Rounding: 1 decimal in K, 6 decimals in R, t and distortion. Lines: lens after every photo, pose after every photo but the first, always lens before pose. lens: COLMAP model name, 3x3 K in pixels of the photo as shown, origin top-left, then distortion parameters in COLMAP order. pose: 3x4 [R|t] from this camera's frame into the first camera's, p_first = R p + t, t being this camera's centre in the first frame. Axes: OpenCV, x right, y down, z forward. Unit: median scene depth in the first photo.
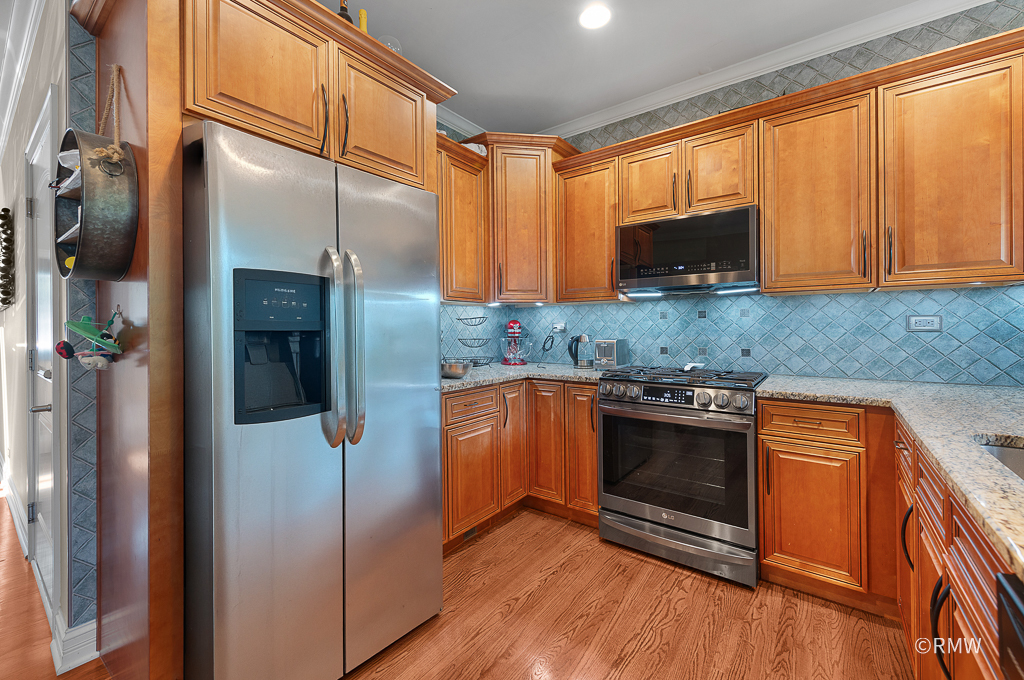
lens RADIAL K [[415.5, 0, 509.6], [0, 415.5, 325.9], [0, 0, 1]] dist [0.015019, -0.006174]
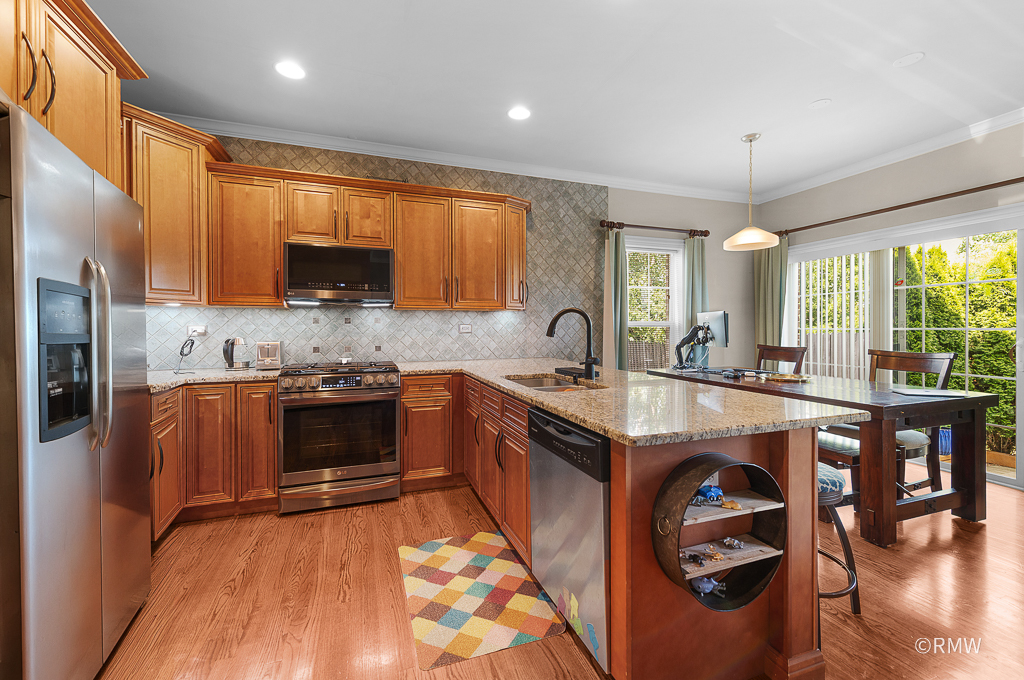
lens RADIAL K [[415.5, 0, 509.6], [0, 415.5, 325.9], [0, 0, 1]] dist [0.015019, -0.006174]
pose [[0.548860, 0.009849, 0.835856, -0.411366], [-0.004463, 0.999951, -0.008852, -0.001943], [-0.835903, 0.001128, 0.548877, -0.165274]]
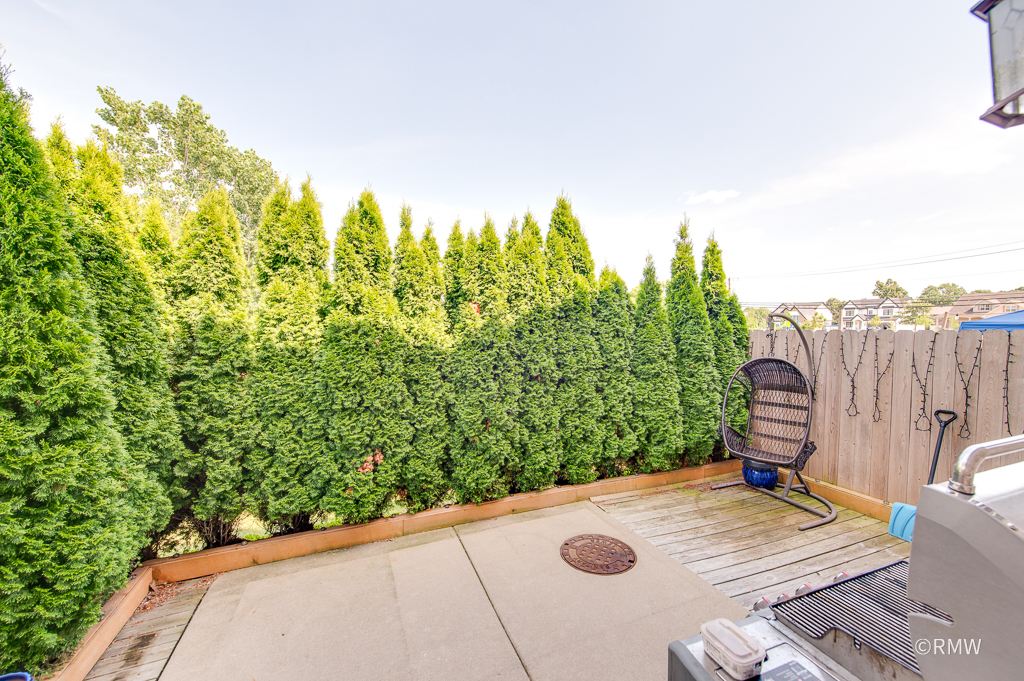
lens RADIAL K [[407.9, 0, 510.2], [0, 407.9, 344.1], [0, 0, 1]] dist [0.013800, -0.000312]
pose [[-0.845960, -0.021677, 0.532805, 1.889808], [-0.003199, 0.999362, 0.035580, -0.030932], [-0.533237, 0.028395, -0.845489, -0.629396]]
